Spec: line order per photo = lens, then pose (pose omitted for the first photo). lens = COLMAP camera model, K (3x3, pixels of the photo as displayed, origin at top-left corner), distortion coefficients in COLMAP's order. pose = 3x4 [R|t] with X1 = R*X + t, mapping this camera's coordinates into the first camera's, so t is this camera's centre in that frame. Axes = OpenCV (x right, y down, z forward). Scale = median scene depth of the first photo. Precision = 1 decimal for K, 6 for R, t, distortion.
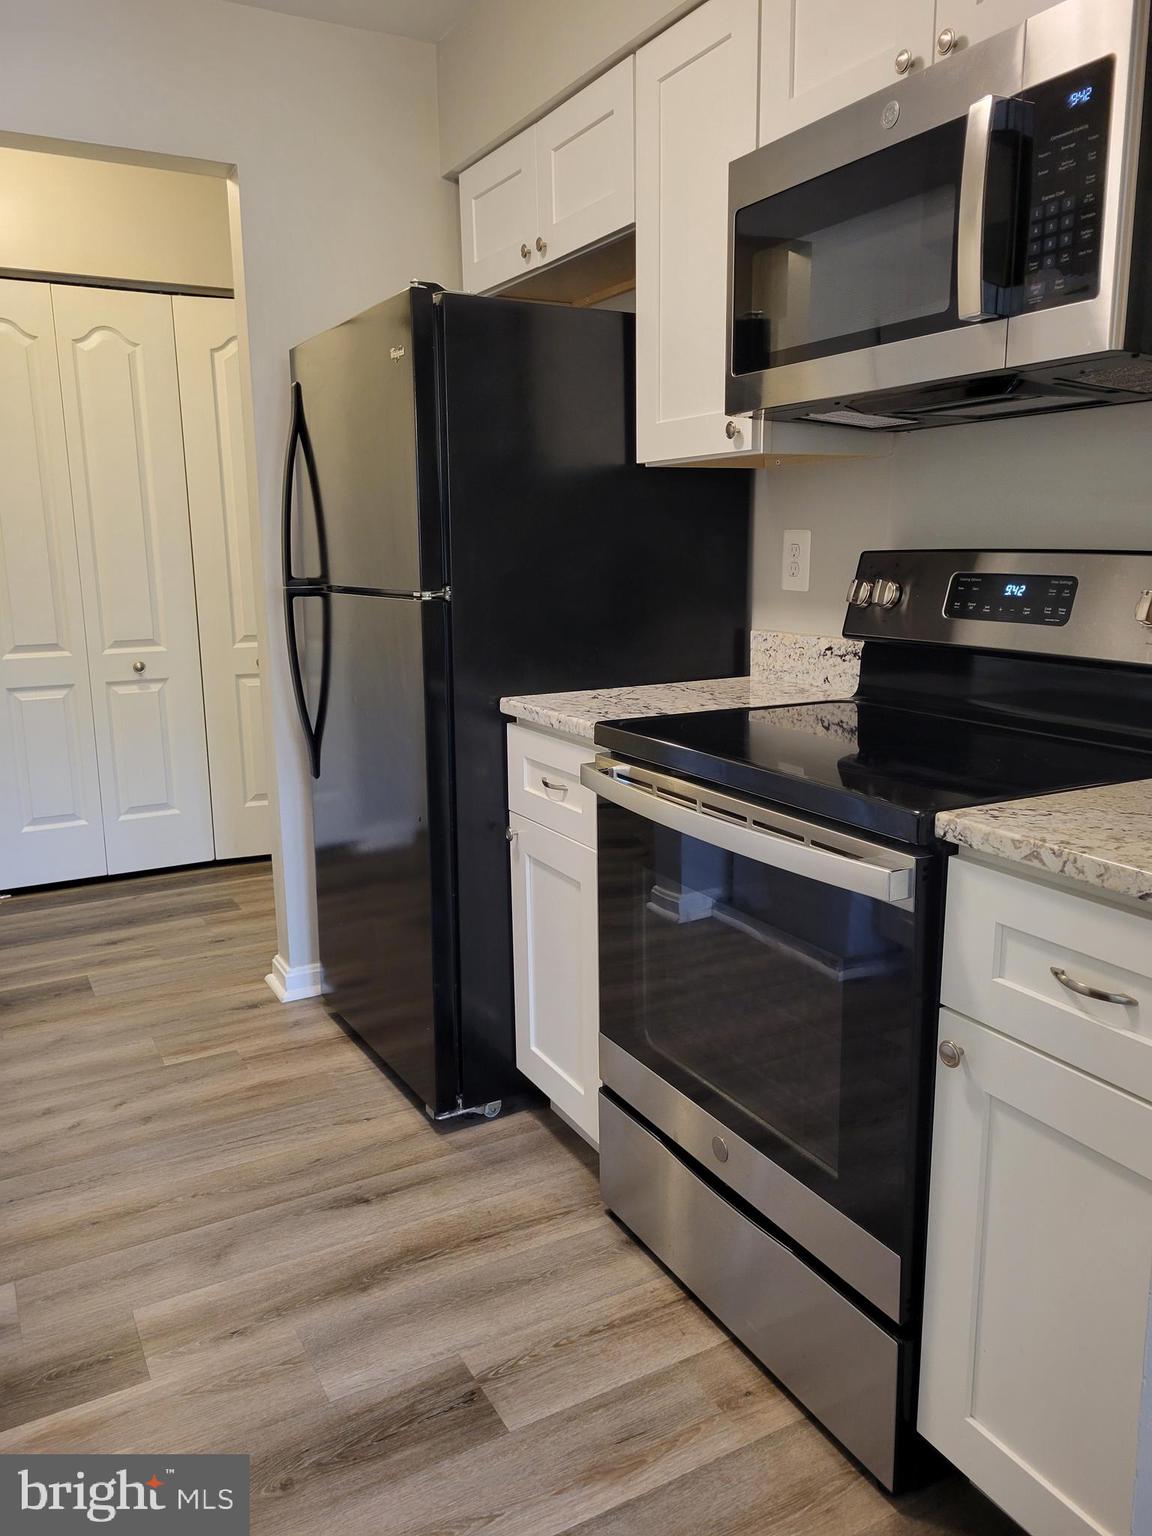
lens RADIAL K [[1154.0, 0, 584.7], [0, 1154.0, 723.5], [0, 0, 1]] dist [0.061408, -0.041448]
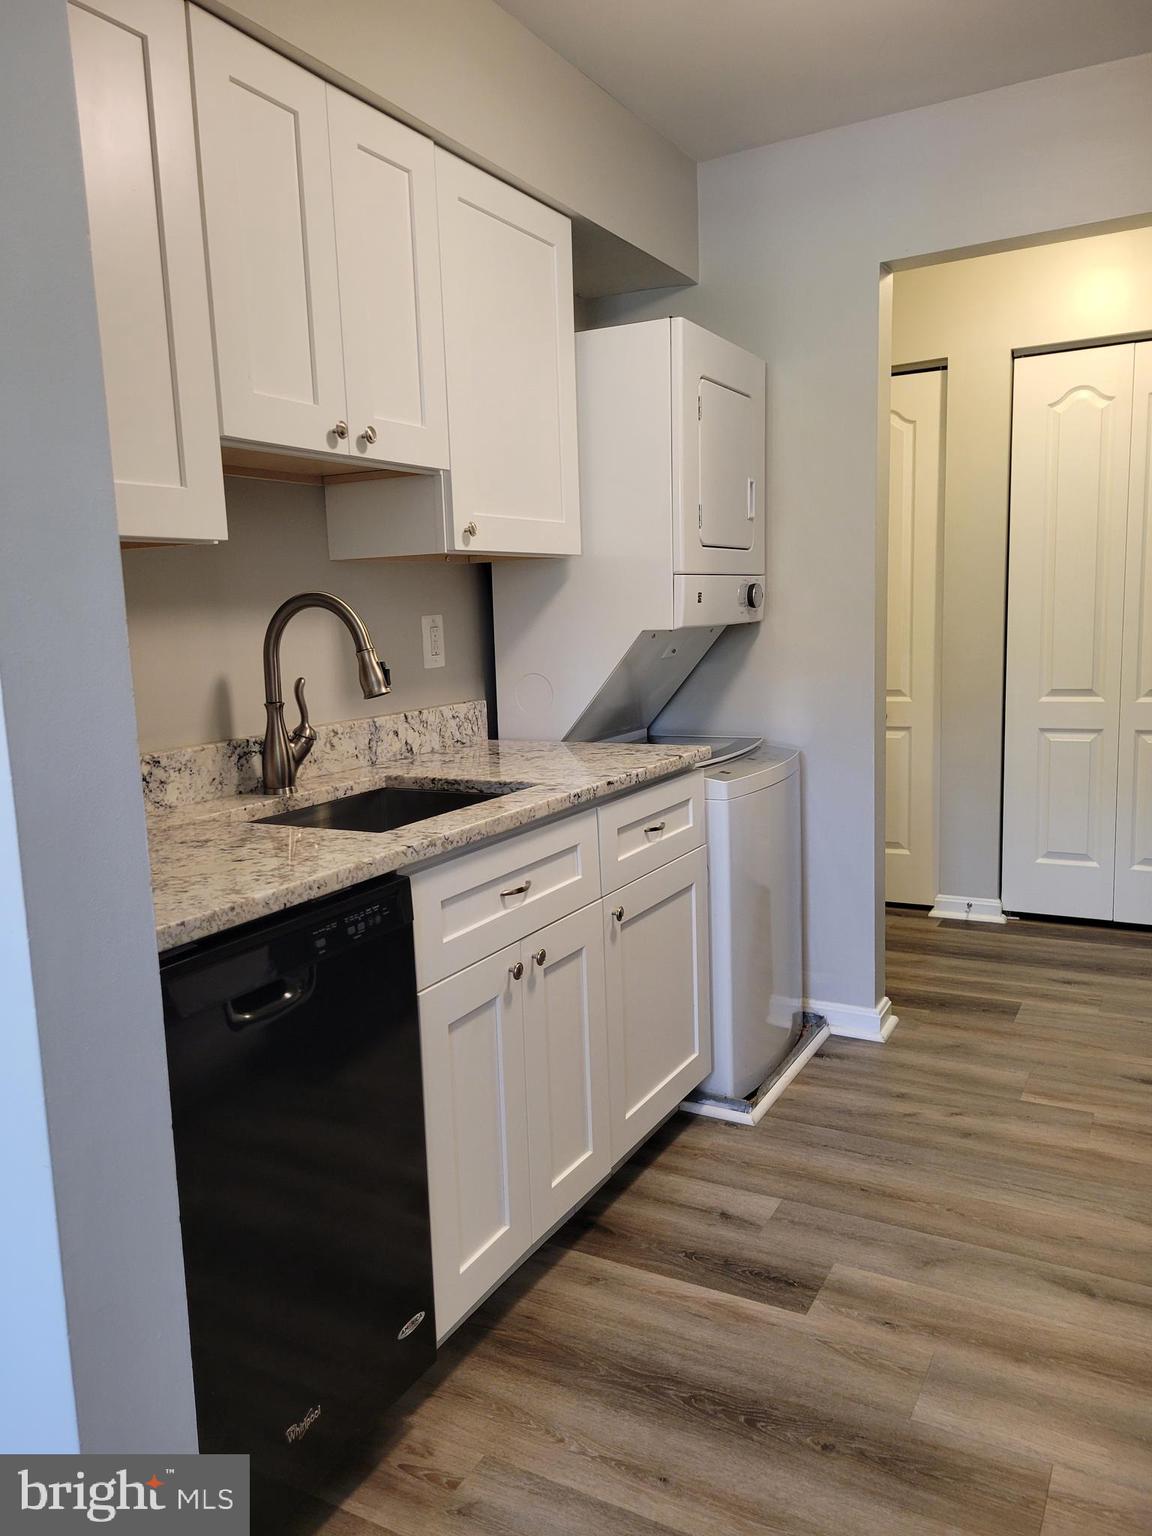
lens RADIAL K [[1154.0, 0, 561.2], [0, 1154.0, 770.4], [0, 0, 1]] dist [0.061408, -0.041448]
pose [[0.528611, 0.112706, -0.841349, 0.296973], [-0.105905, 0.992159, 0.066369, -0.026375], [0.842232, 0.054019, 0.536402, 0.090838]]
